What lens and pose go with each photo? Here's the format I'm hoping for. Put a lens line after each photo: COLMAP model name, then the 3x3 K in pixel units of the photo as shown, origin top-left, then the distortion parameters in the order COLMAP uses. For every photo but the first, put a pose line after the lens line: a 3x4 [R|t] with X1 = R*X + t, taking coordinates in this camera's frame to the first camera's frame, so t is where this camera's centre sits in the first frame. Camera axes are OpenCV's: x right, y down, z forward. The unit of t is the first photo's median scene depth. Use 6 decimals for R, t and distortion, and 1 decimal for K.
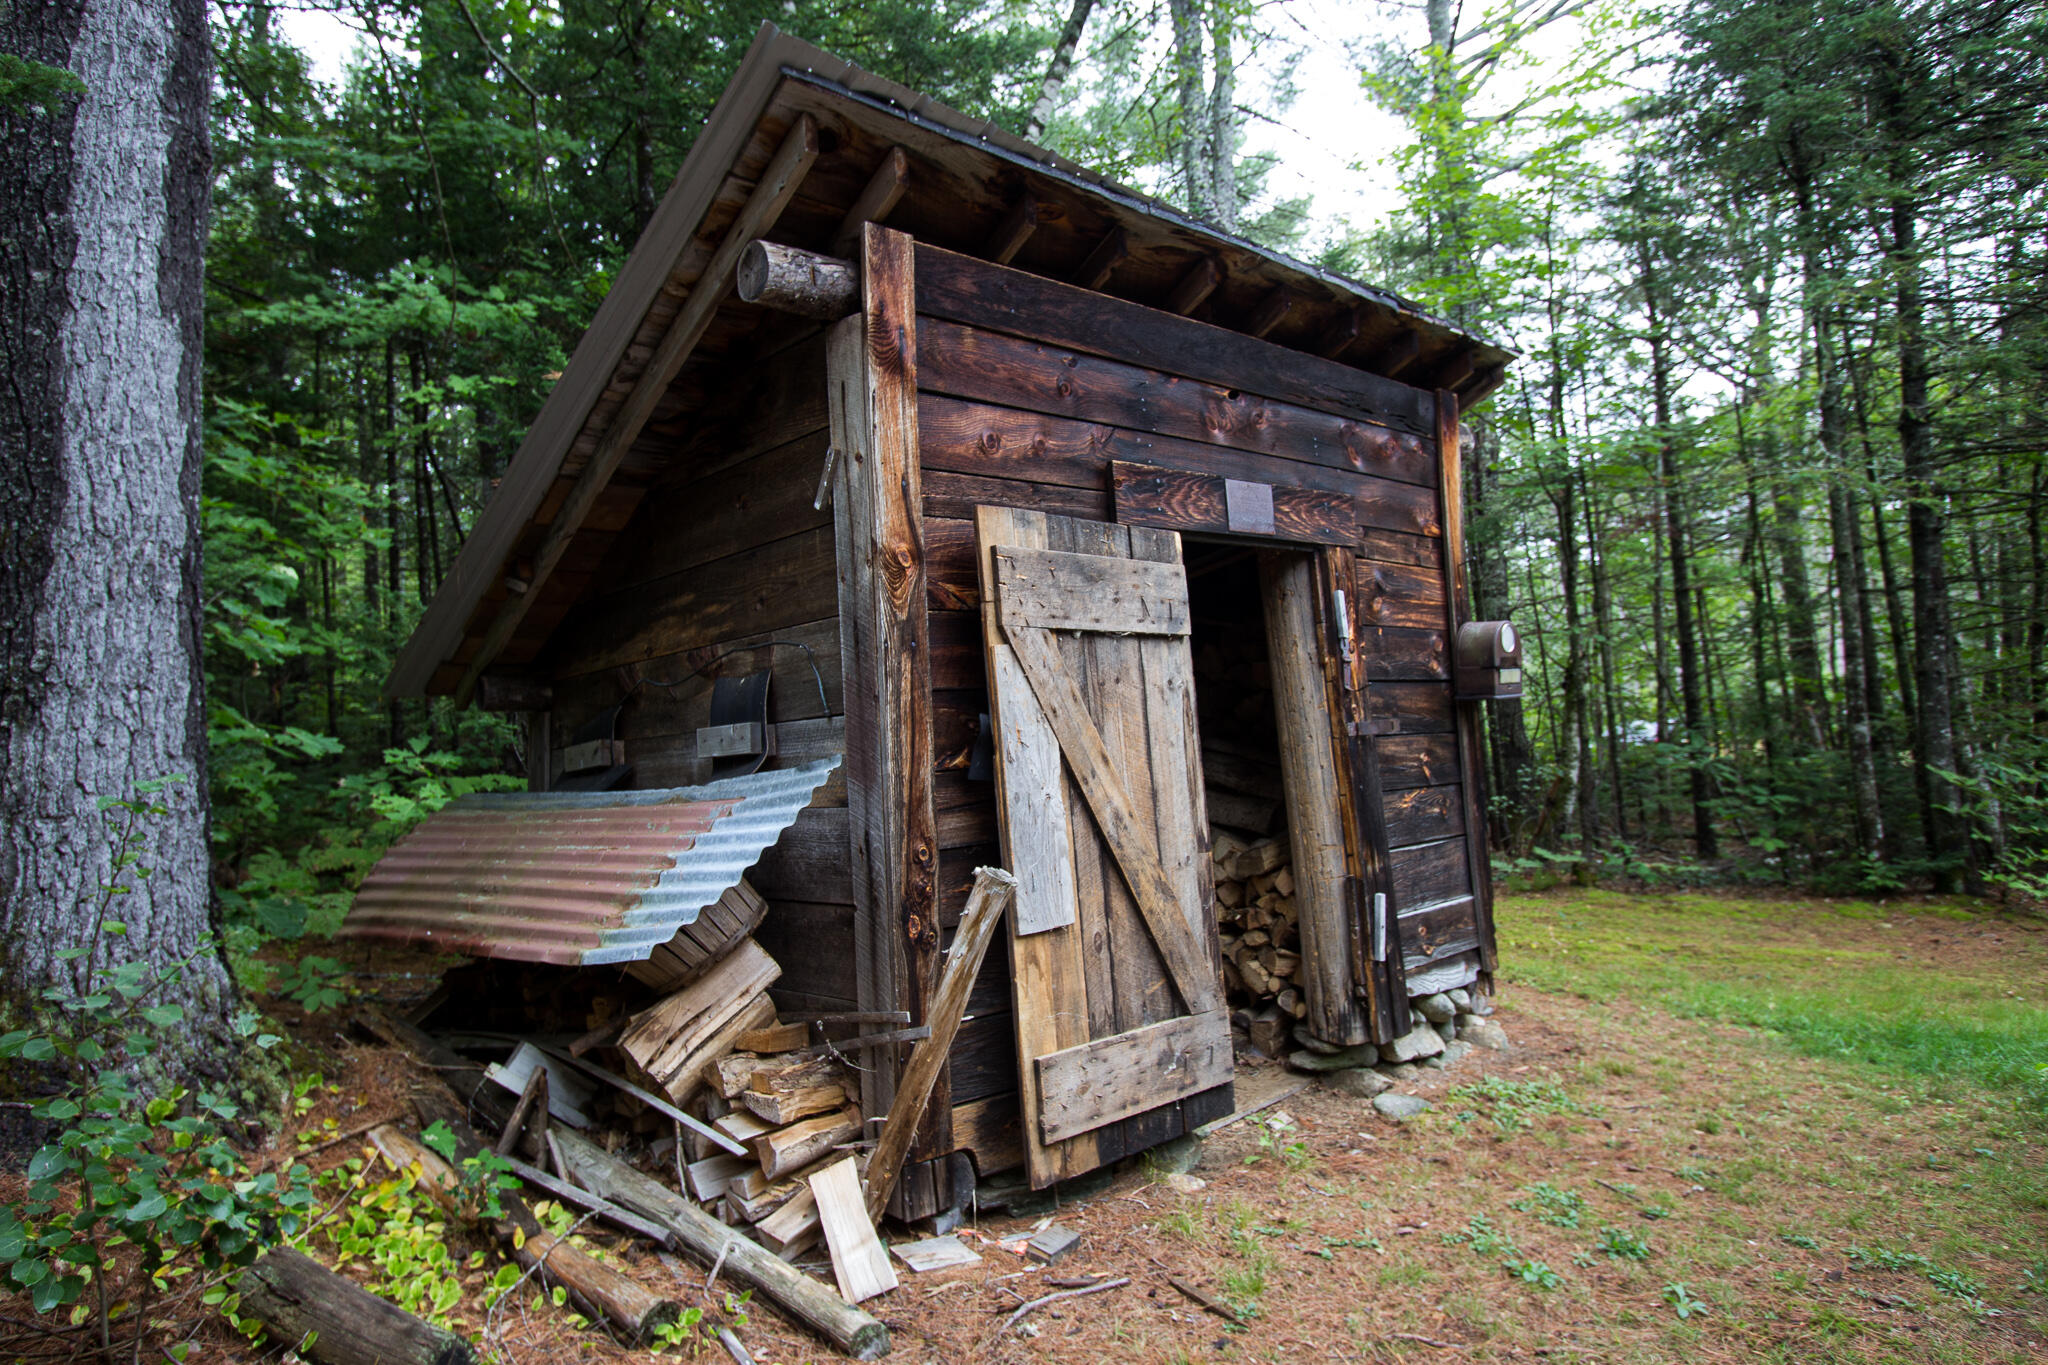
lens RADIAL K [[1215.8, 0, 1024.0], [0, 1215.8, 682.5], [0, 0, 1]] dist [-0.012174, 0.013963]
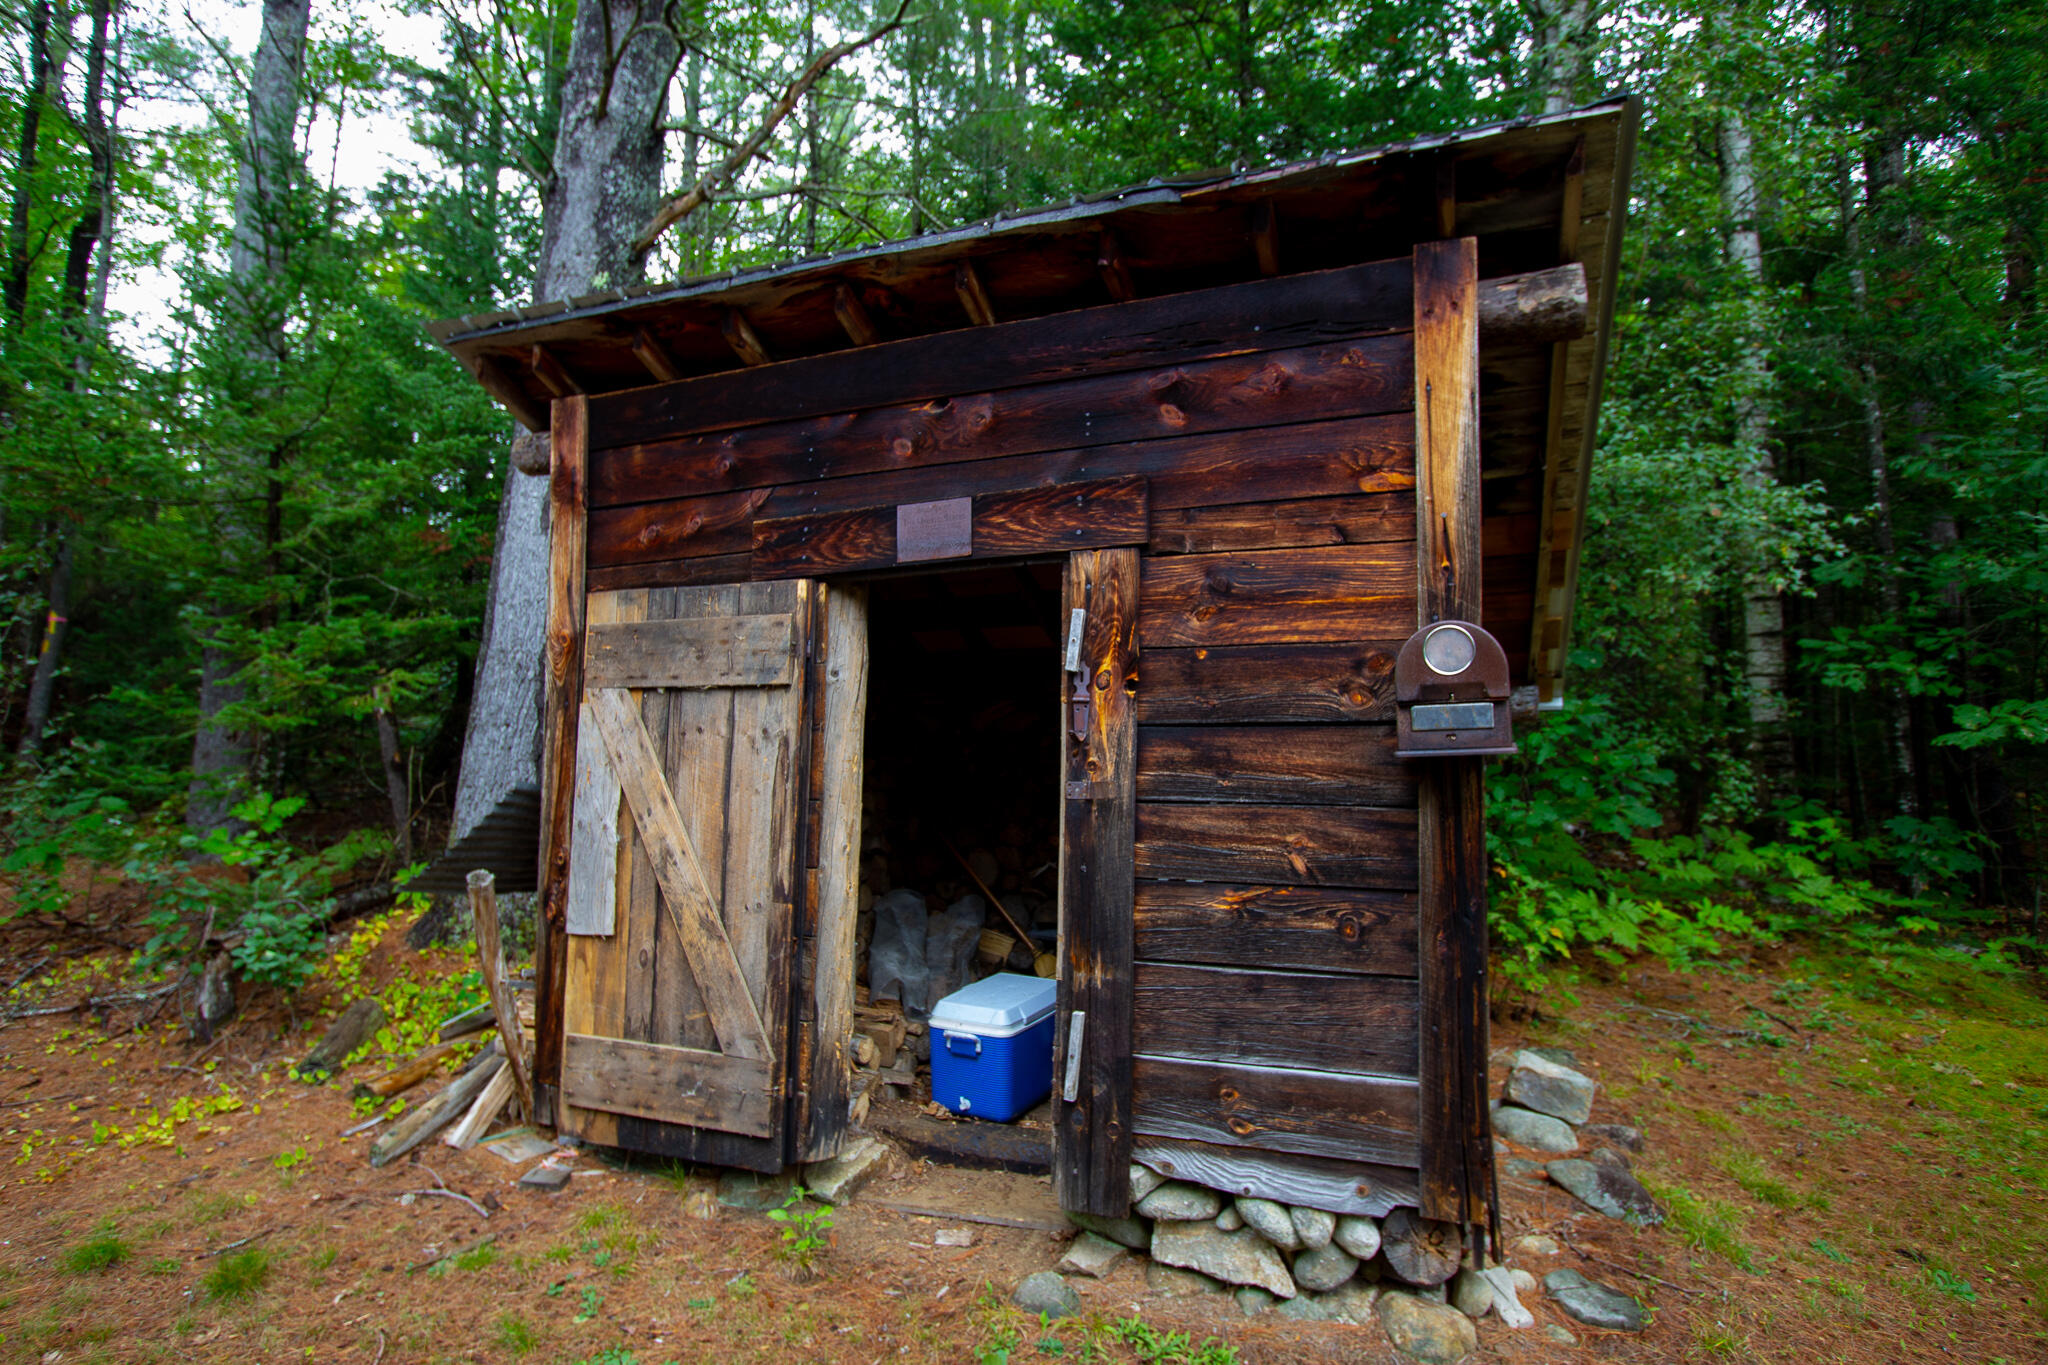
lens RADIAL K [[1147.6, 0, 1024.0], [0, 1147.6, 682.5], [0, 0, 1]] dist [-0.010962, -0.000269]
pose [[0.411460, -0.014113, -0.911319, 1.171322], [0.022911, 0.999724, -0.005138, -0.033537], [0.911140, -0.018765, 0.411670, 0.860467]]
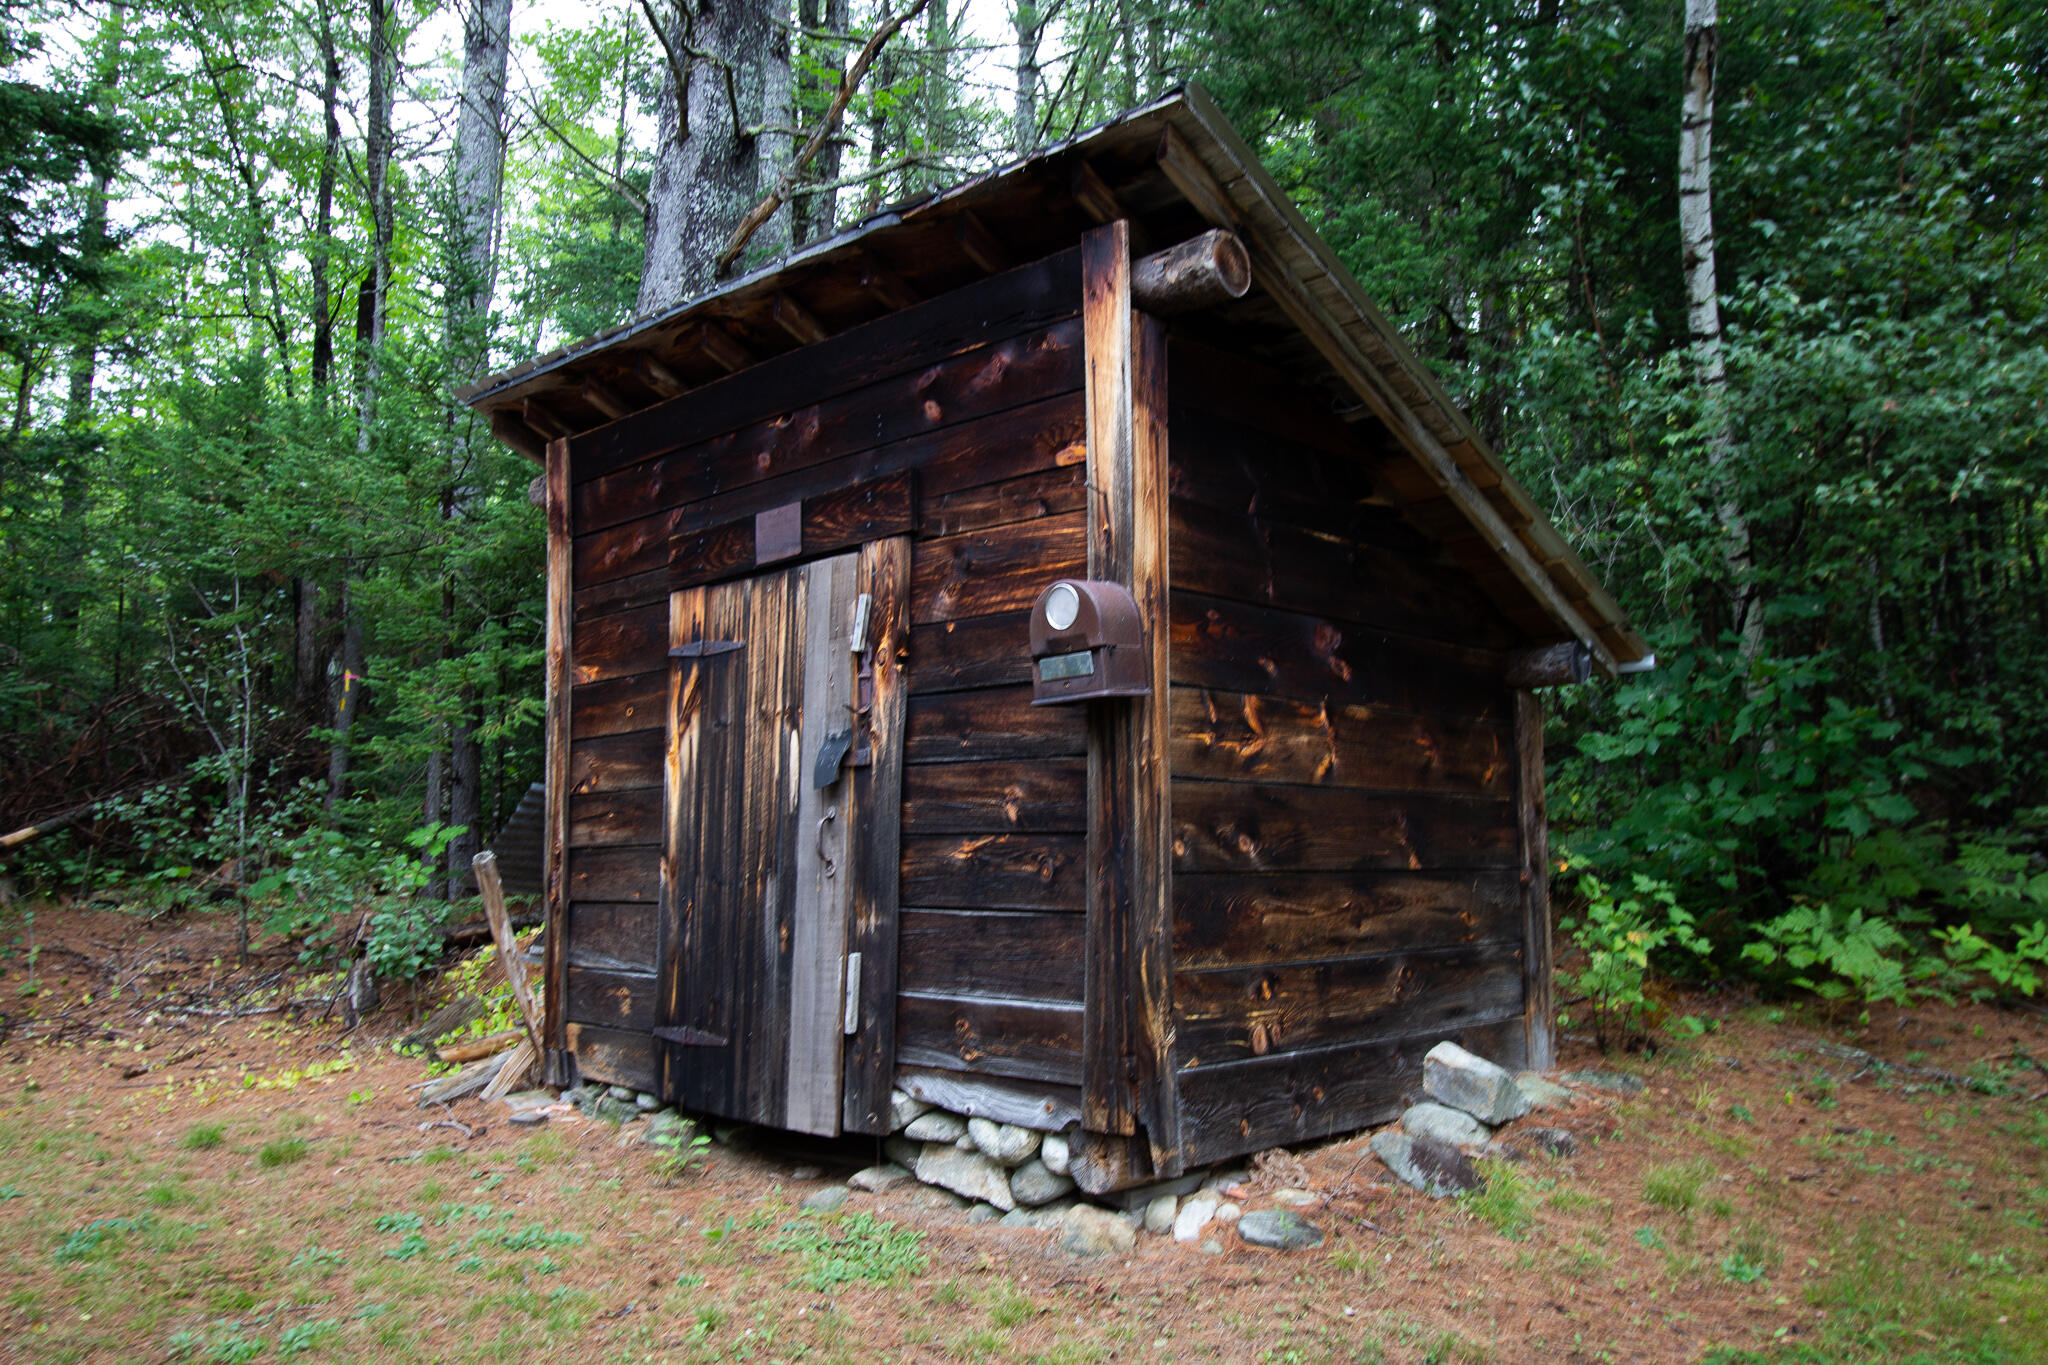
lens RADIAL K [[1629.3, 0, 1024.0], [0, 1629.3, 682.5], [0, 0, 1]] dist [-0.003339, -0.001758]
pose [[0.047956, -0.048505, -0.997671, 1.805798], [0.066871, 0.996735, -0.045245, 0.057880], [0.996608, -0.064546, 0.051043, 1.352027]]
